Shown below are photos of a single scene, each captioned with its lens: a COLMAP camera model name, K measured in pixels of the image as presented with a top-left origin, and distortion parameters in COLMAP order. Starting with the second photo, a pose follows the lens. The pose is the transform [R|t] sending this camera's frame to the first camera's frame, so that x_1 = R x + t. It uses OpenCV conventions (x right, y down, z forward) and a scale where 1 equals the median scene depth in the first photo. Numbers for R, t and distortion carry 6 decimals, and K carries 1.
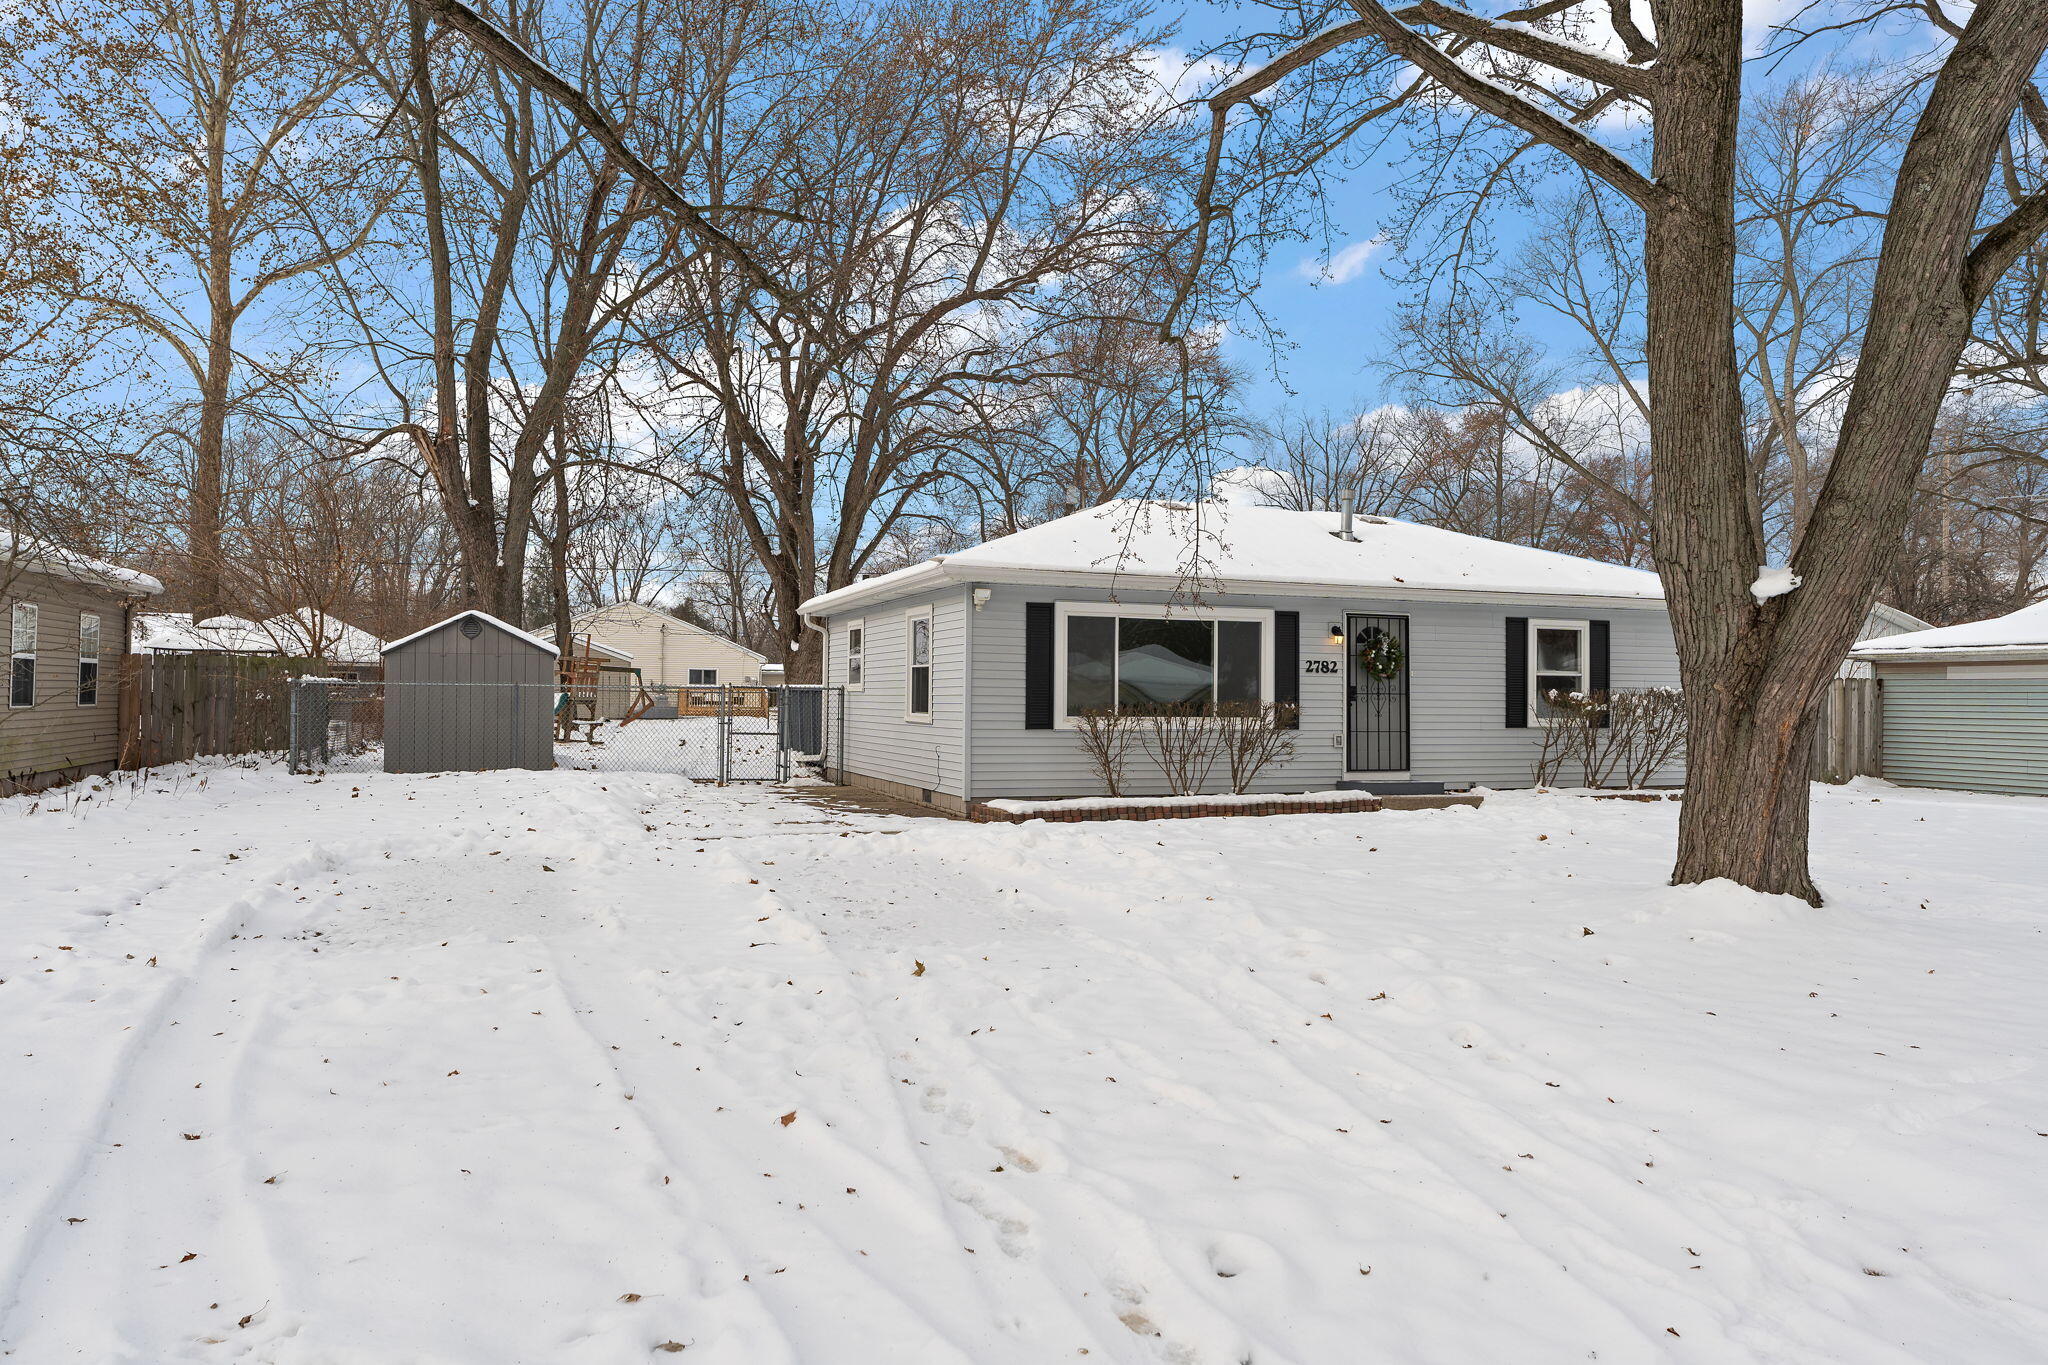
lens RADIAL K [[1188.2, 0, 984.4], [0, 1188.2, 671.0], [0, 0, 1]] dist [-0.001215, -0.000232]
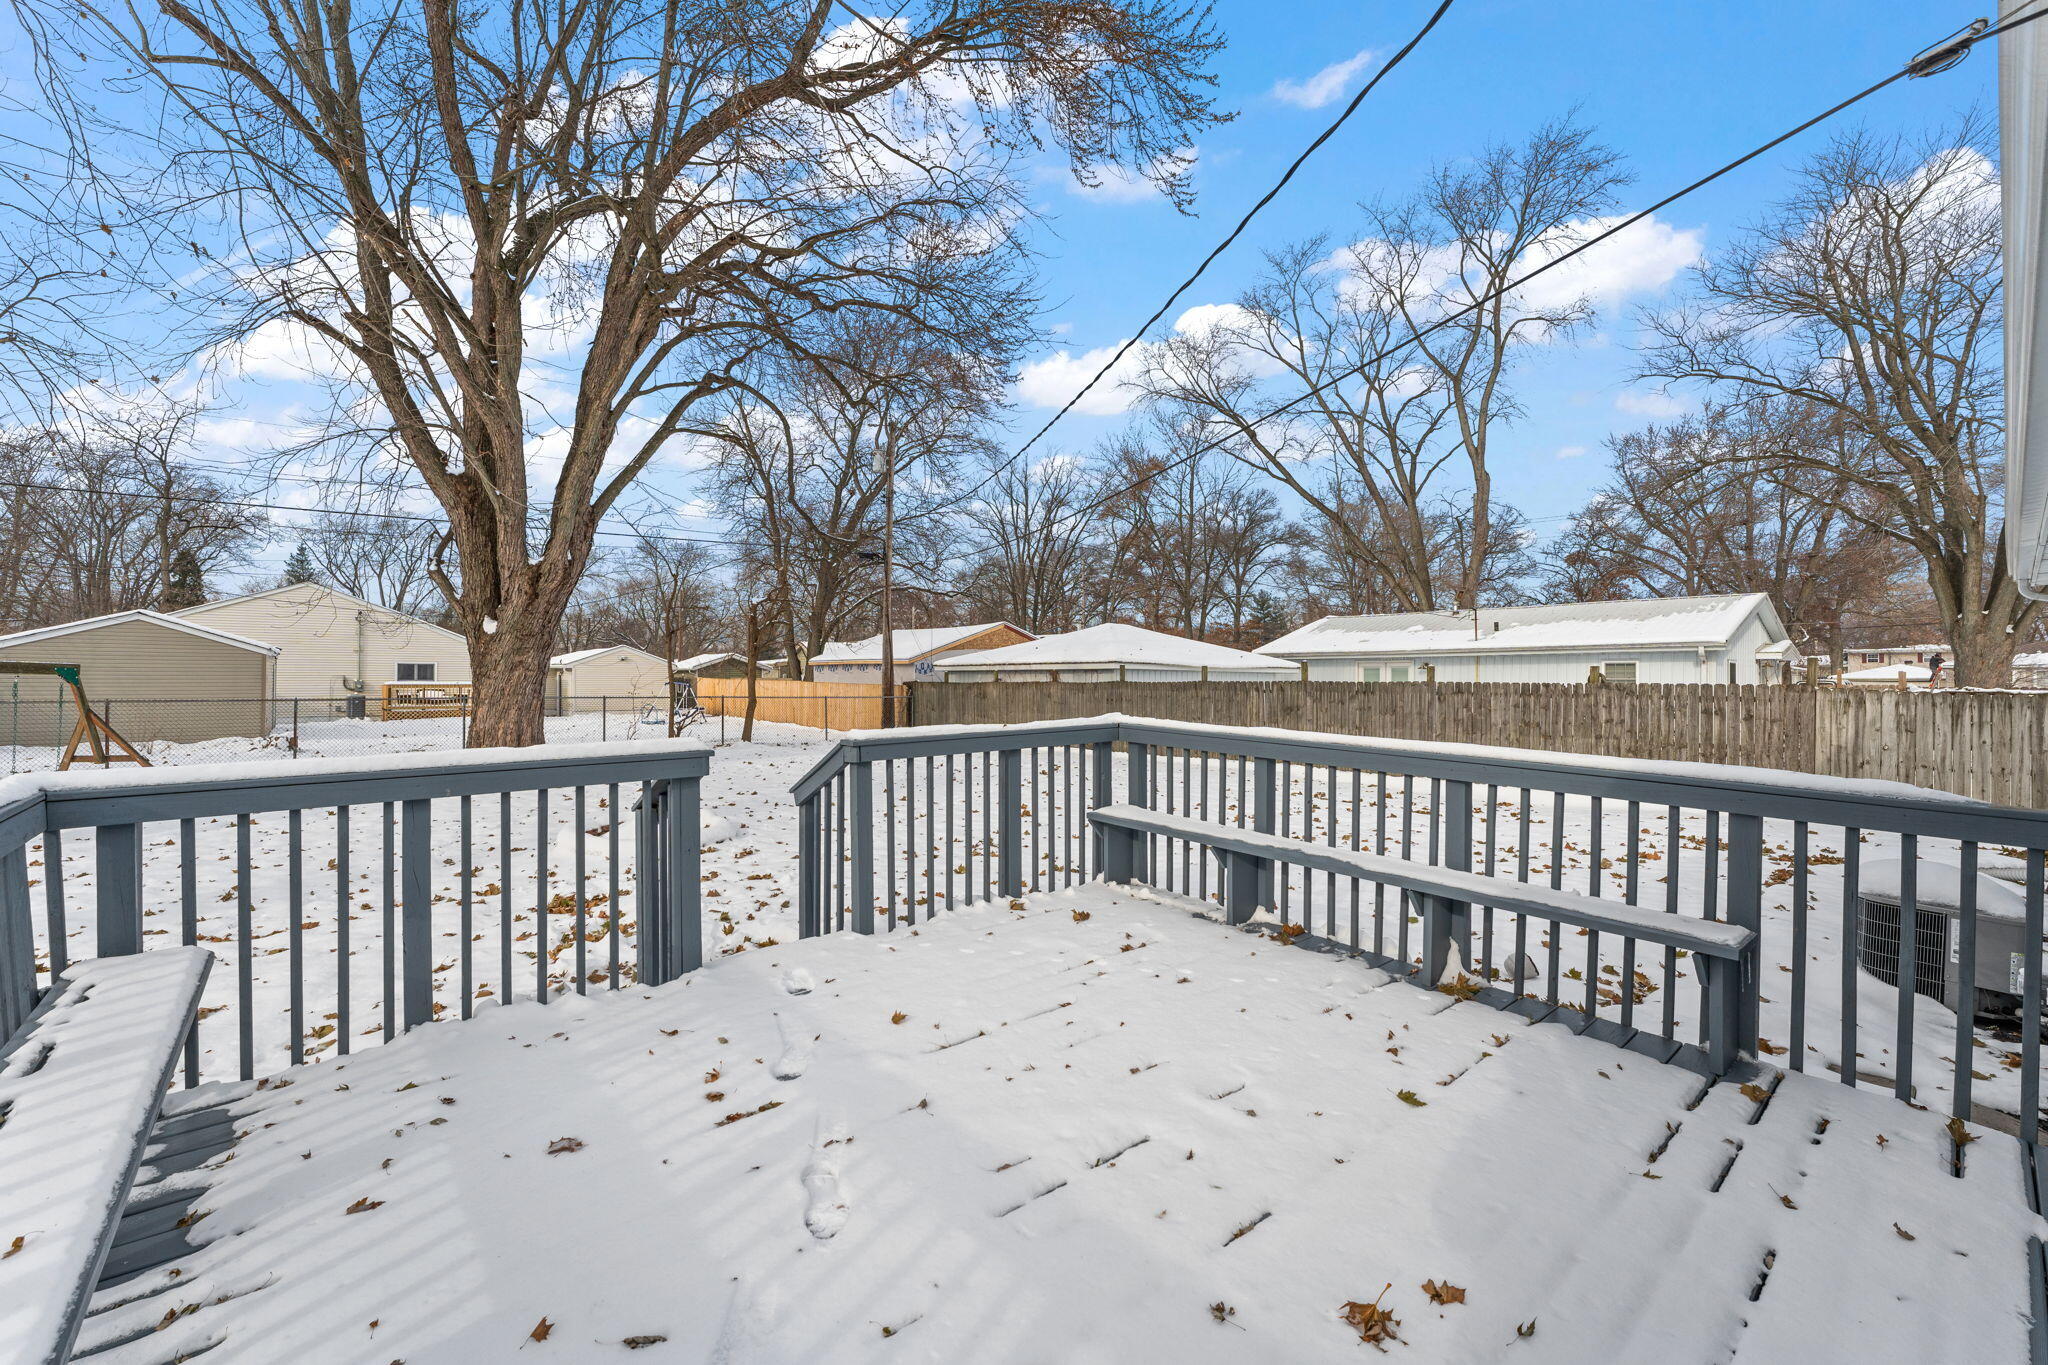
lens RADIAL K [[855.7, 0, 1024.0], [0, 855.7, 682.5], [0, 0, 1]] dist [-0.000809, -0.000198]
pose [[0.941420, 0.000813, 0.337236, -0.050338], [-0.006711, 0.999844, 0.016325, -0.001297], [-0.337170, -0.017632, 0.941279, 0.489418]]
